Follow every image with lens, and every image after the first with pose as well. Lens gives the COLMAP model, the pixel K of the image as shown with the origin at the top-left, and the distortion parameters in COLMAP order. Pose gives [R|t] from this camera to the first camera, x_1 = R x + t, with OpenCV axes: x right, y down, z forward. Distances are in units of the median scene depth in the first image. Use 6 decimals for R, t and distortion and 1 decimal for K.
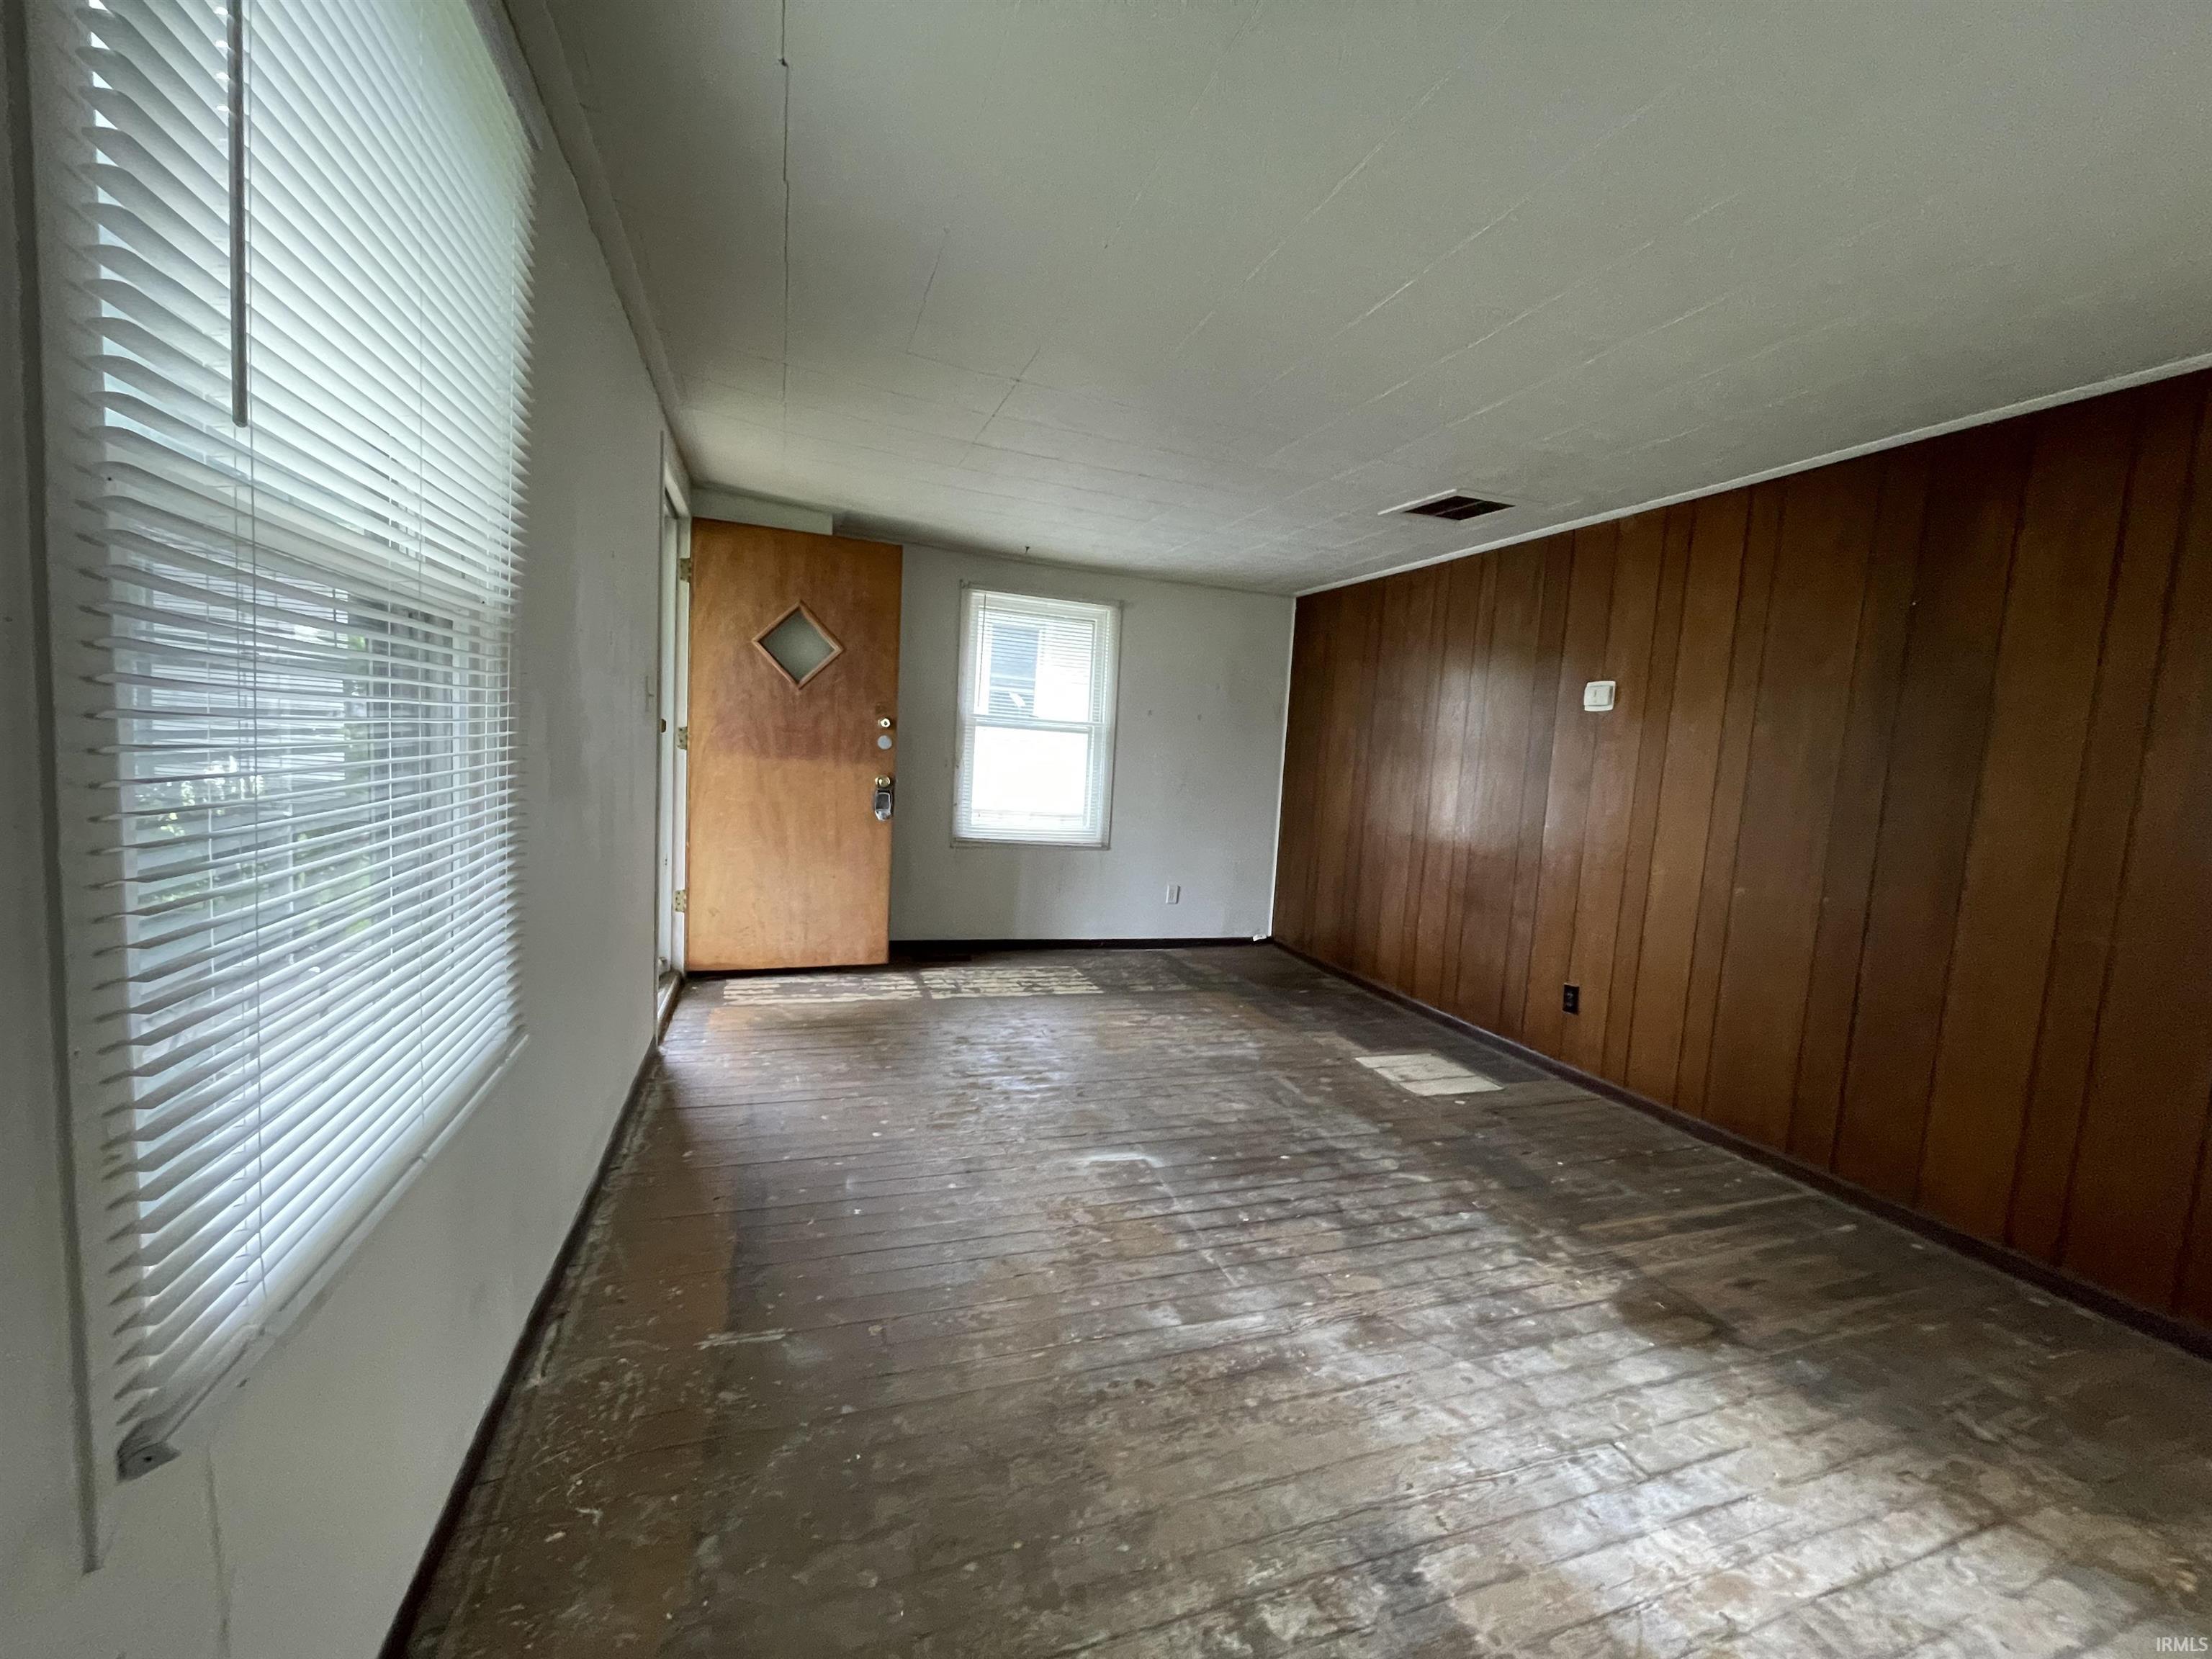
lens RADIAL K [[885.8, 0, 1106.2], [0, 885.8, 835.0], [0, 0, 1]] dist [0.003499, 0.000393]
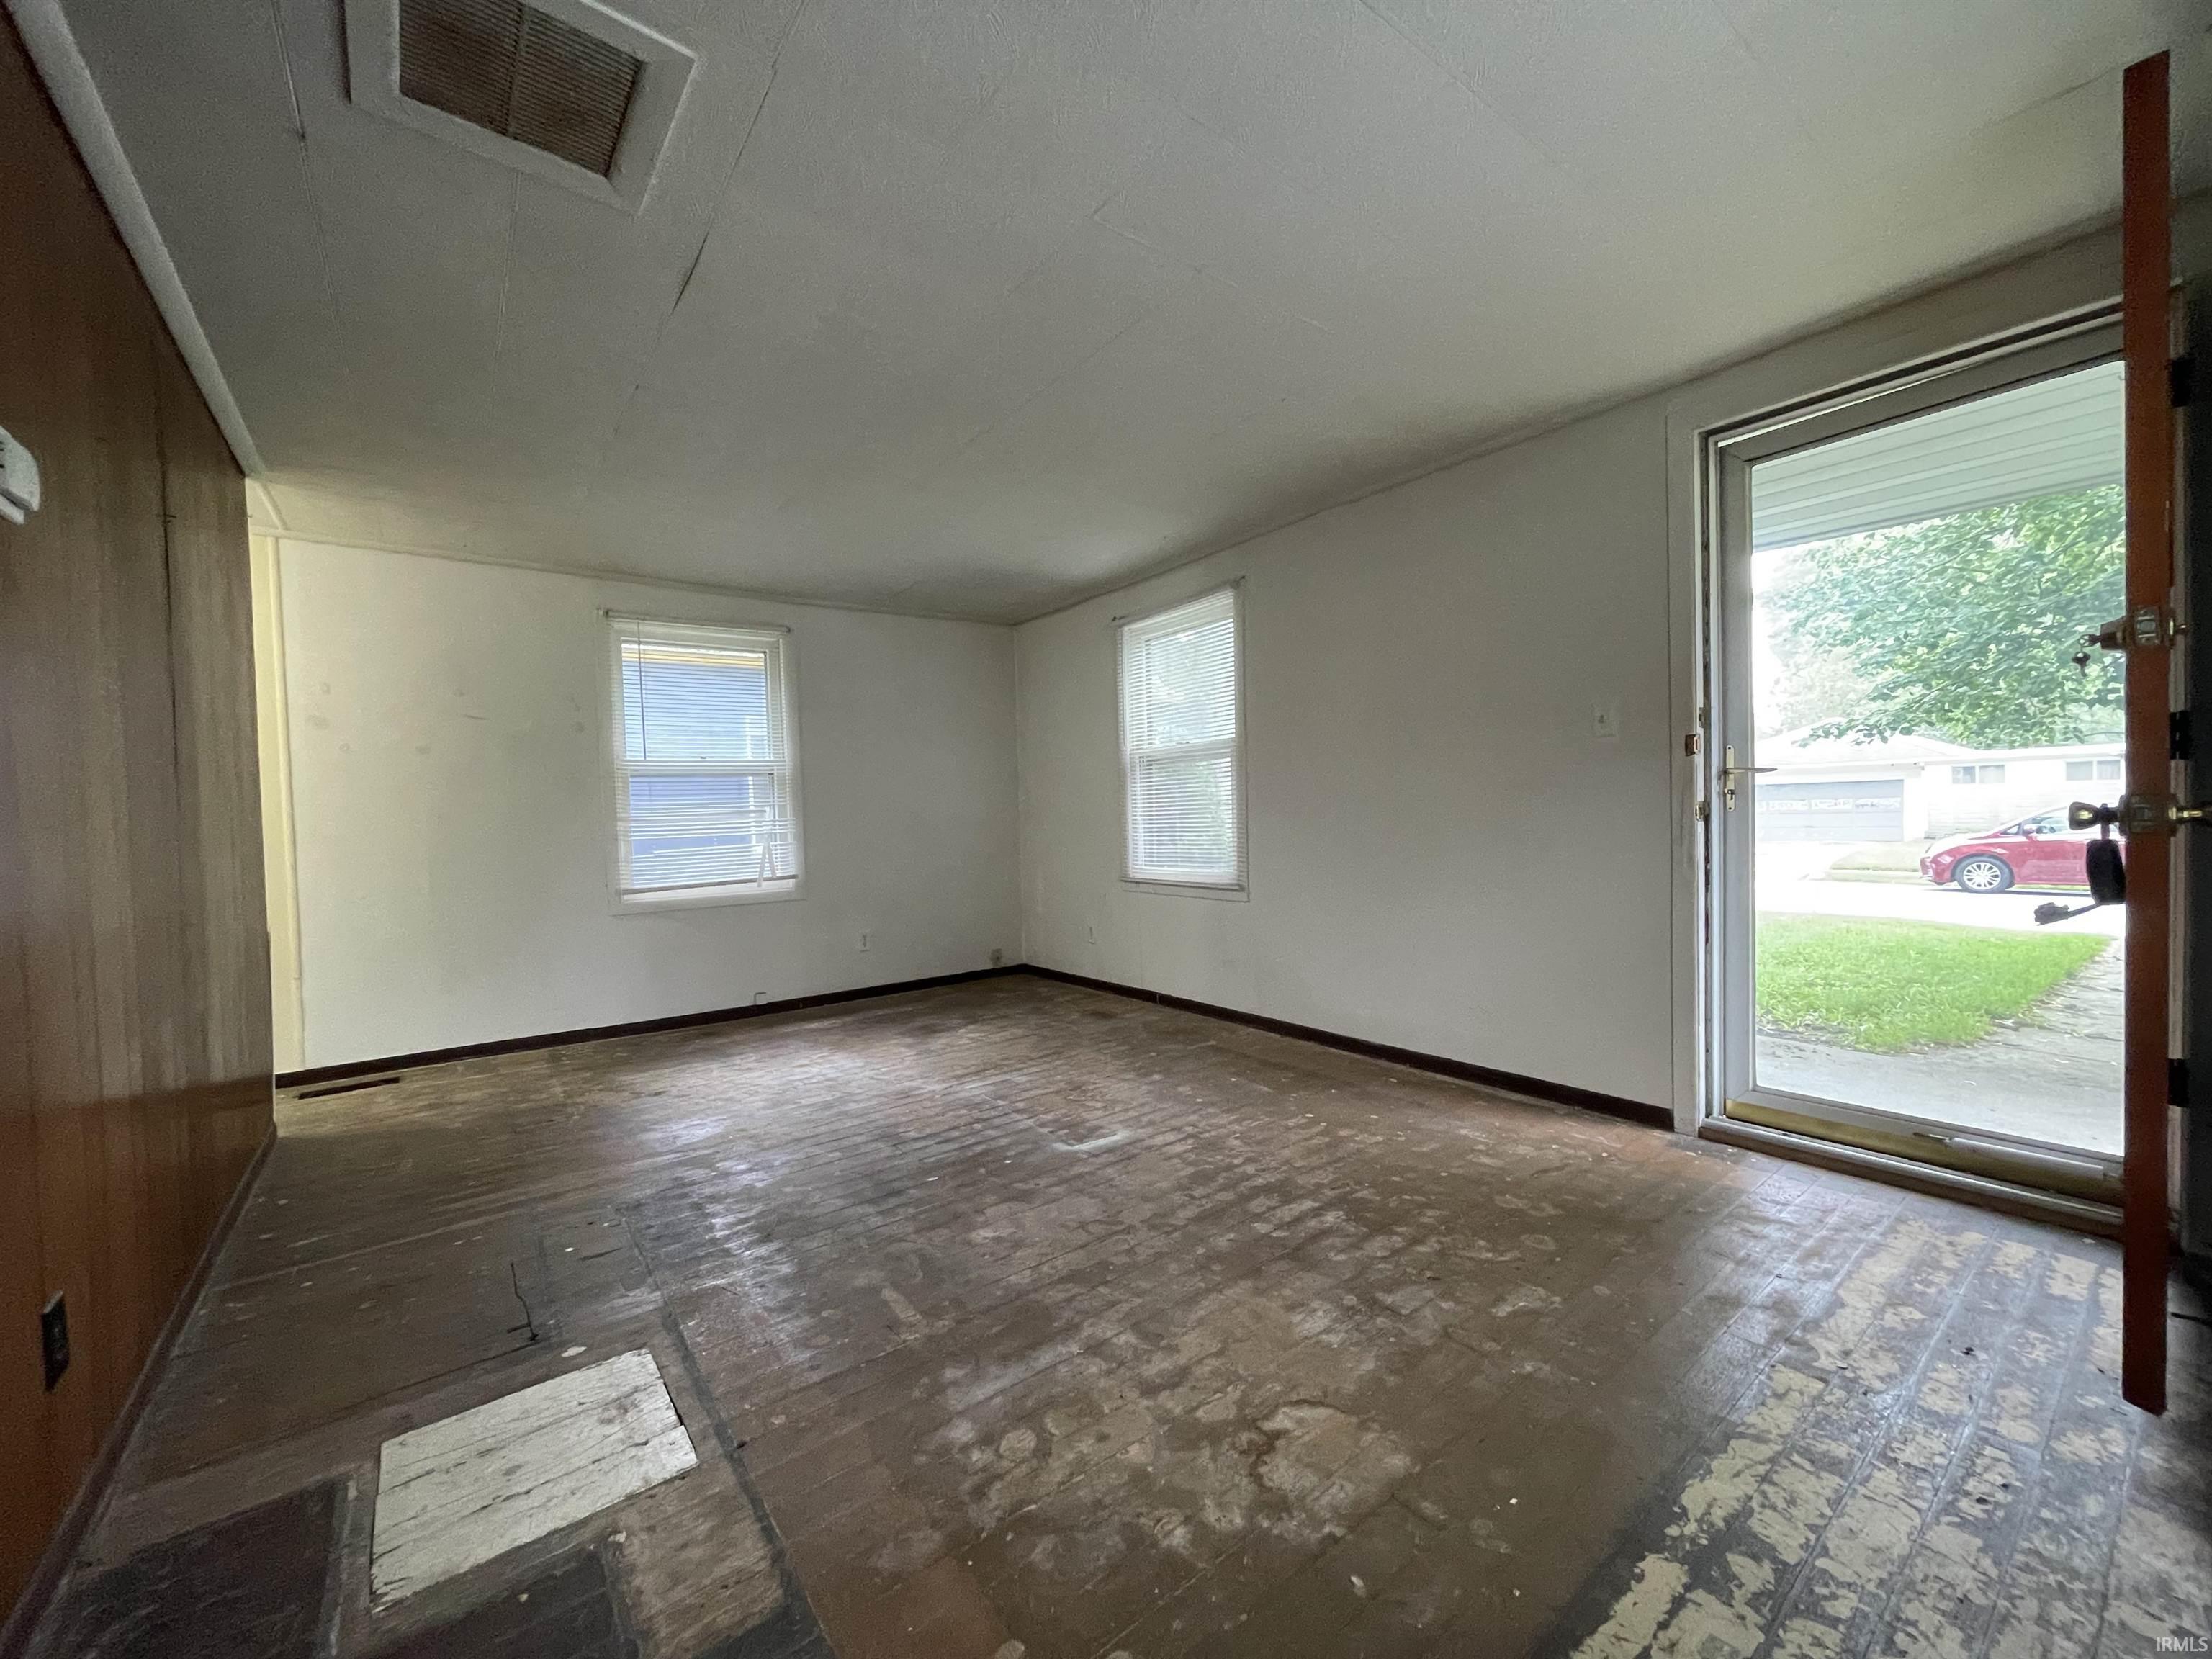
lens RADIAL K [[885.8, 0, 1106.2], [0, 885.8, 835.0], [0, 0, 1]] dist [0.003499, 0.000393]
pose [[-0.954662, -0.033224, -0.295831, 0.339219], [-0.065258, 0.992938, 0.099077, -0.108546], [0.290450, 0.113890, -0.950088, 2.040436]]
